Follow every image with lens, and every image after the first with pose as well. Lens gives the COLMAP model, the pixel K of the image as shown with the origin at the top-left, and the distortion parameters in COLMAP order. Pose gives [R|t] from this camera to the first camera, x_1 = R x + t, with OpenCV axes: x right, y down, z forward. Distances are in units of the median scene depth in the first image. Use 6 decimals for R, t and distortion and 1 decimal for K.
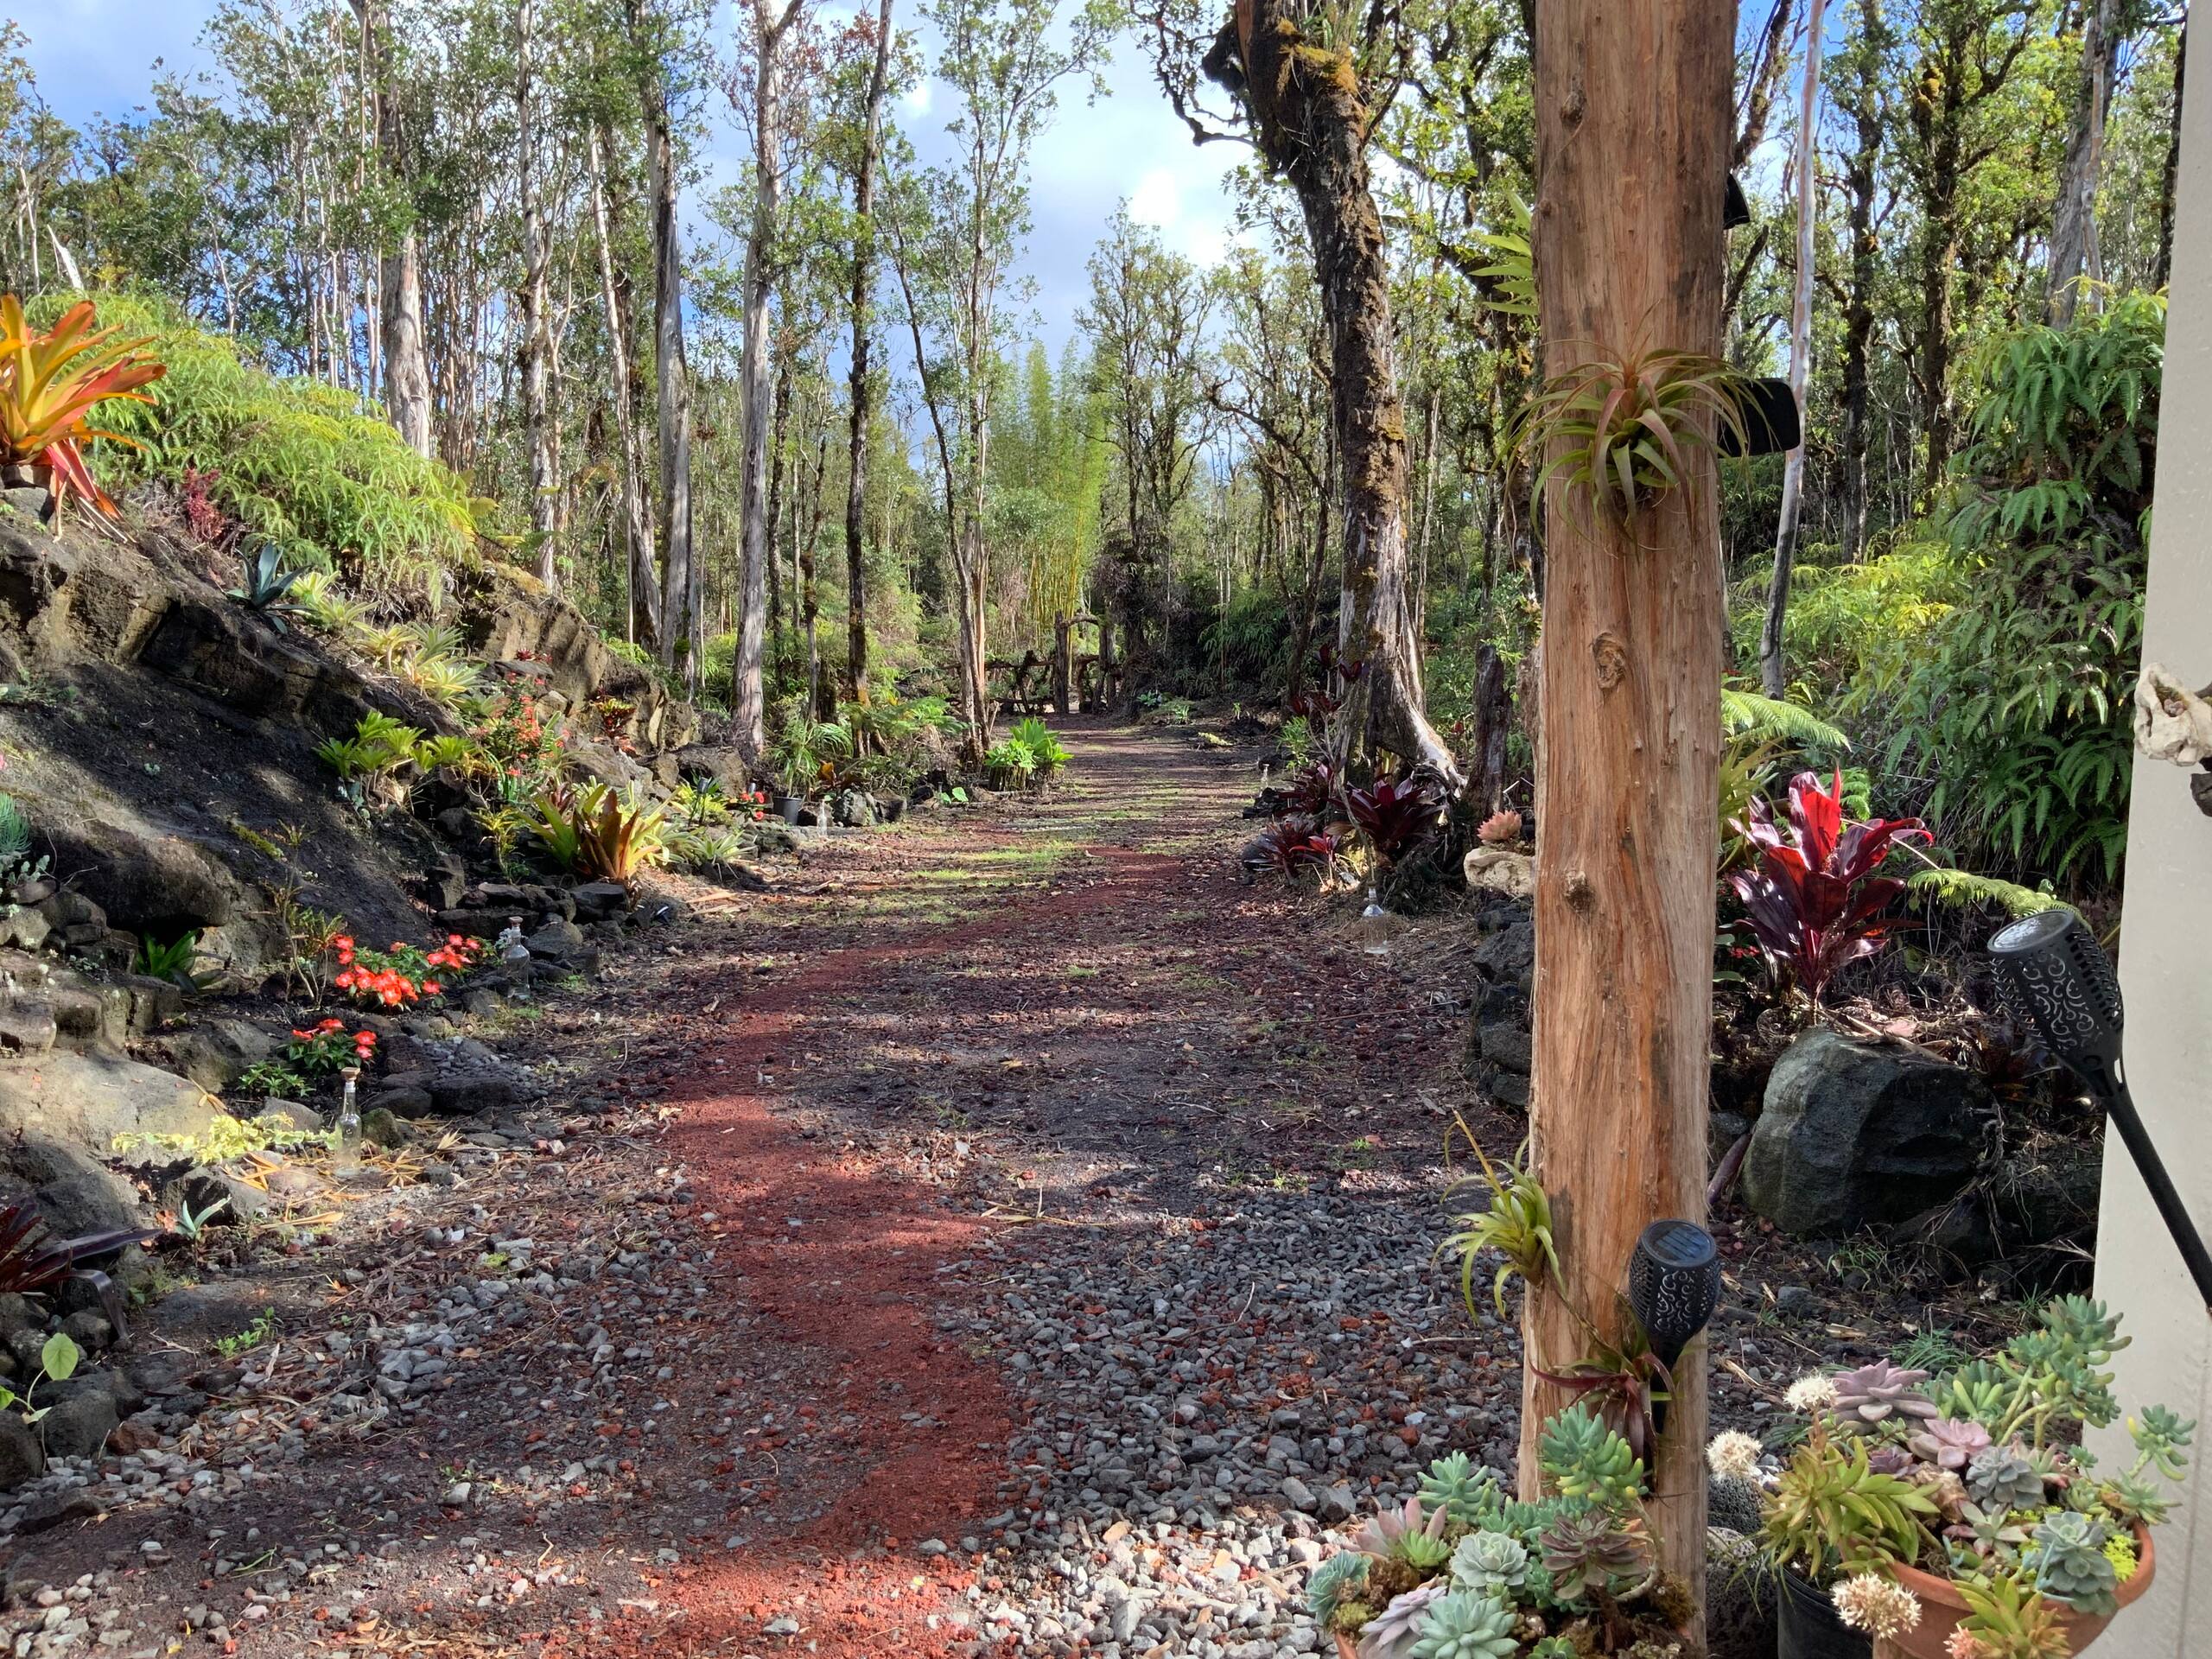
lens RADIAL K [[1876.7, 0, 1111.0], [0, 1876.7, 853.7], [0, 0, 1]] dist [0.052821, -0.115269]
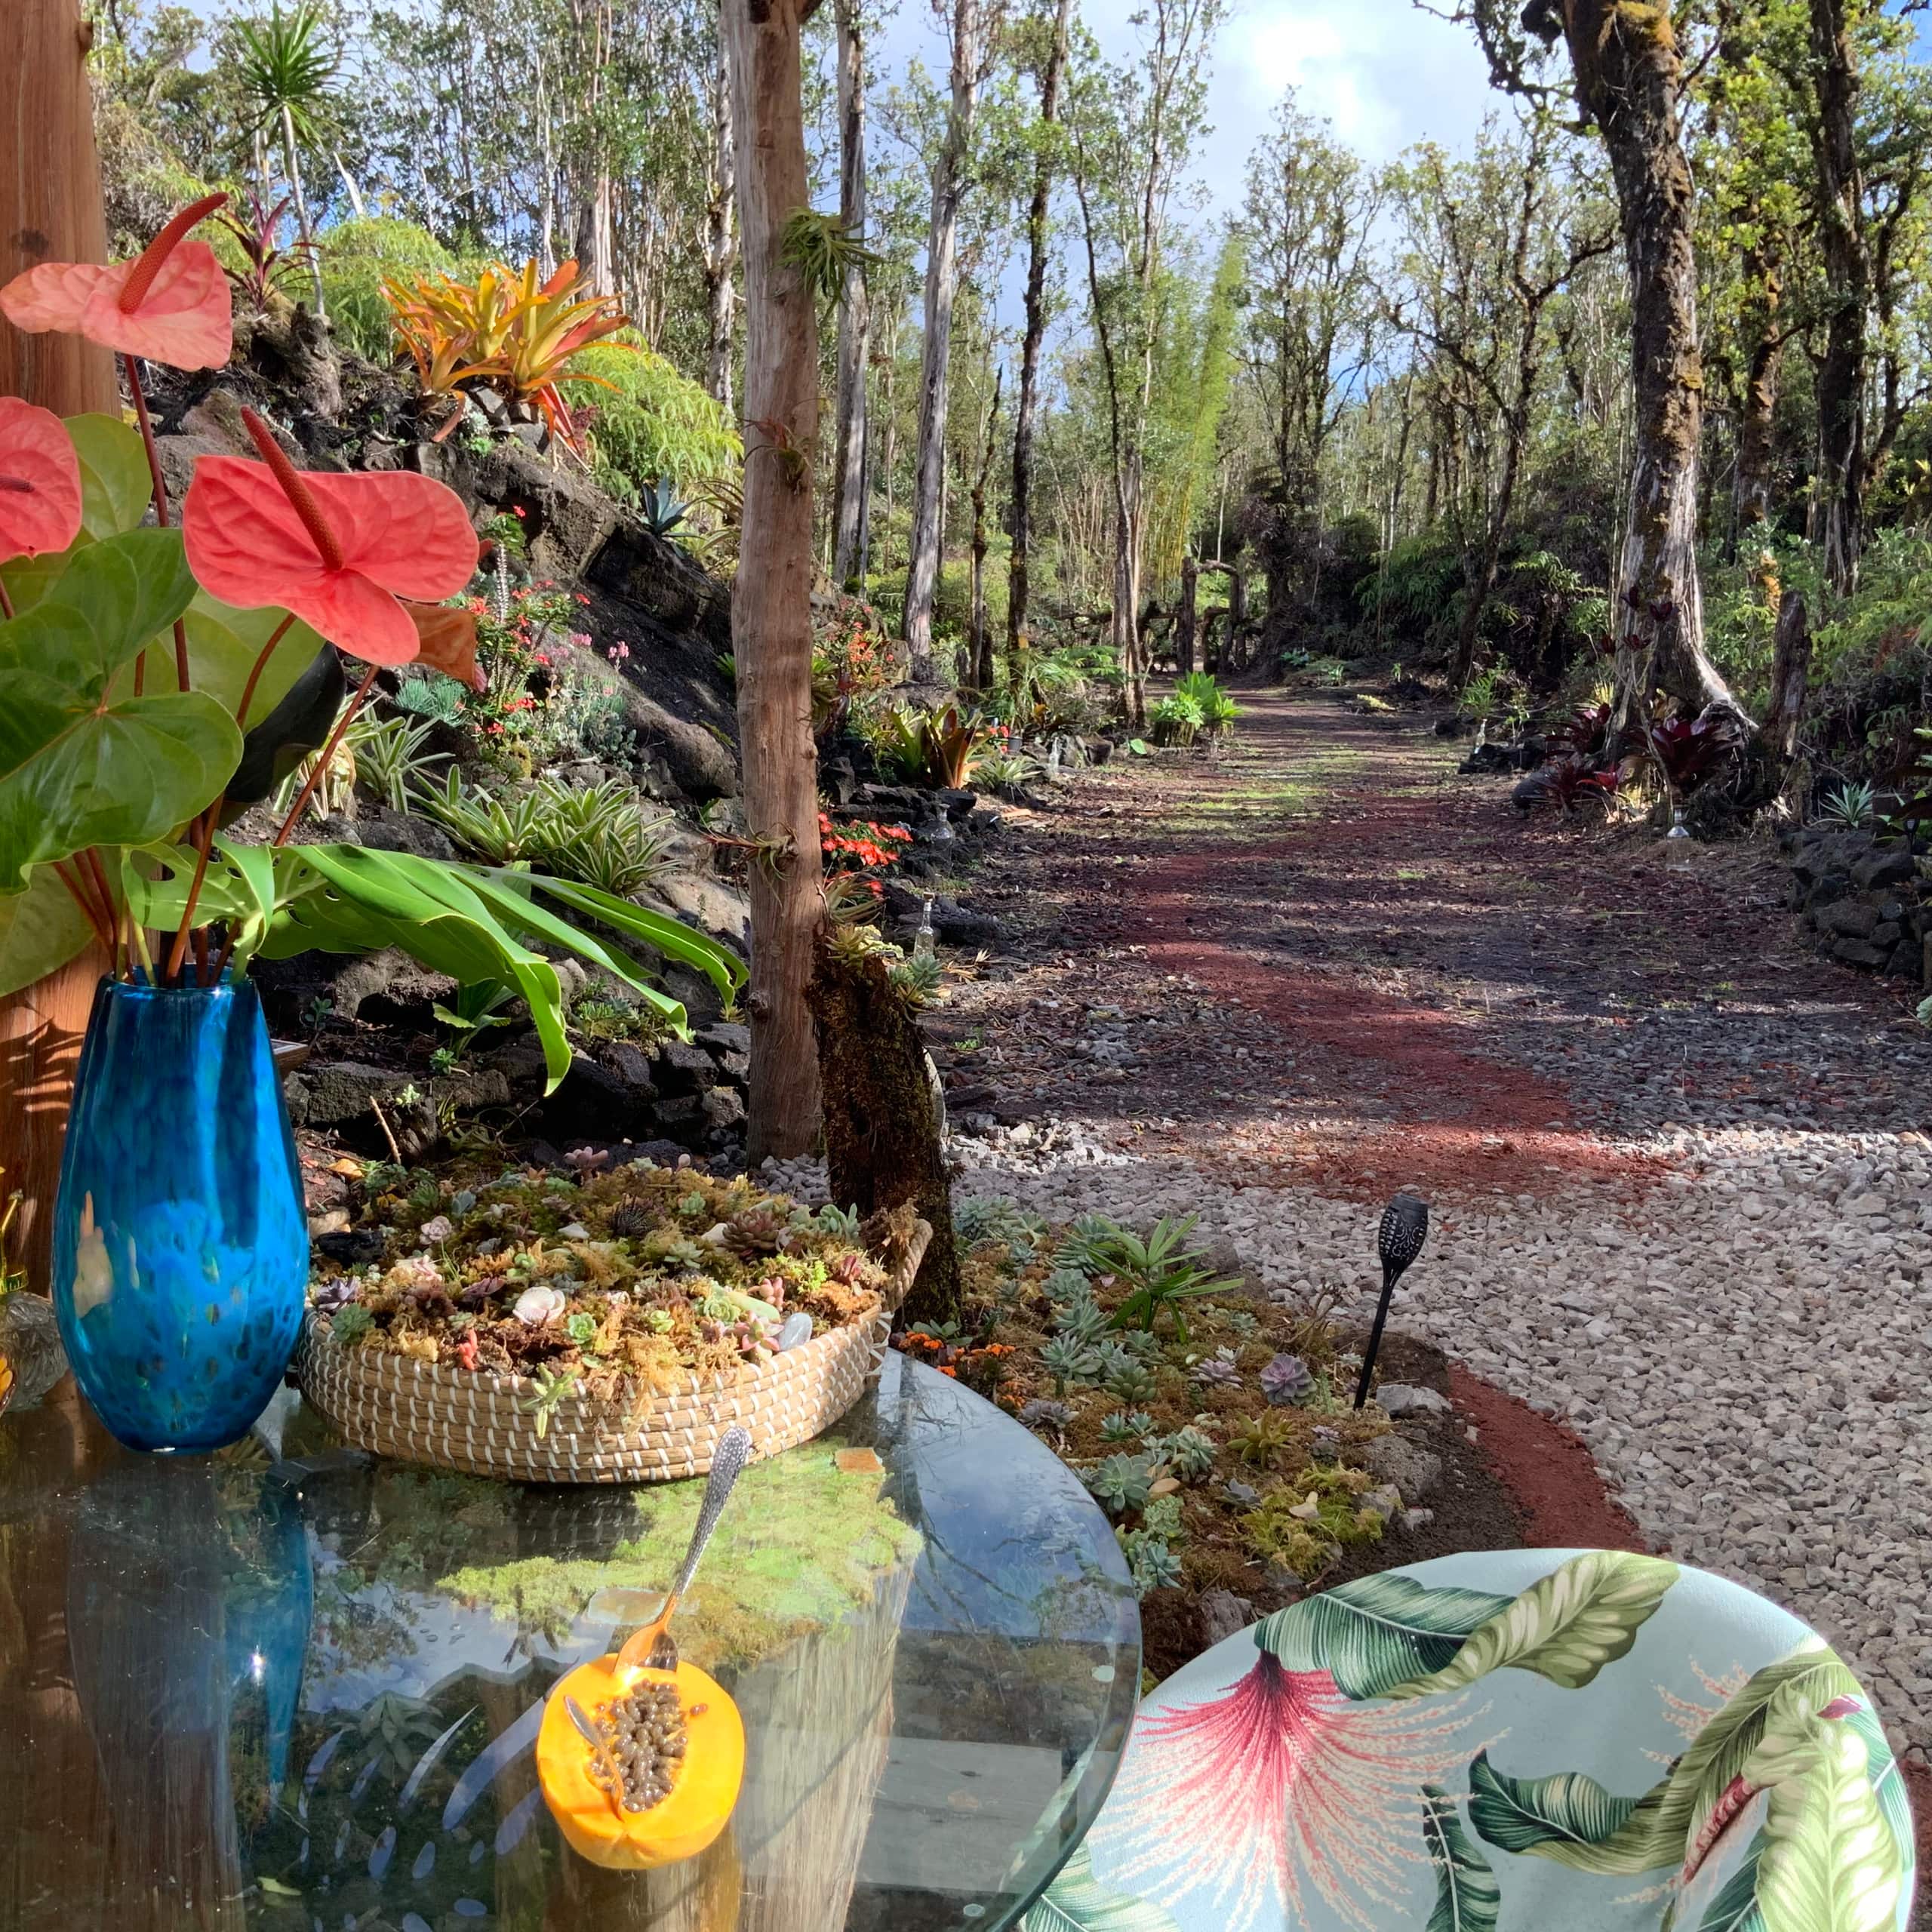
lens RADIAL K [[2179.1, 0, 945.2], [0, 2179.1, 990.9], [0, 0, 1]] dist [0.047826, 0.000000]
pose [[0.993894, 0.042733, -0.101726, -0.072534], [-0.035789, 0.996966, 0.069129, 0.023815], [0.104372, -0.065066, 0.992408, -0.153981]]
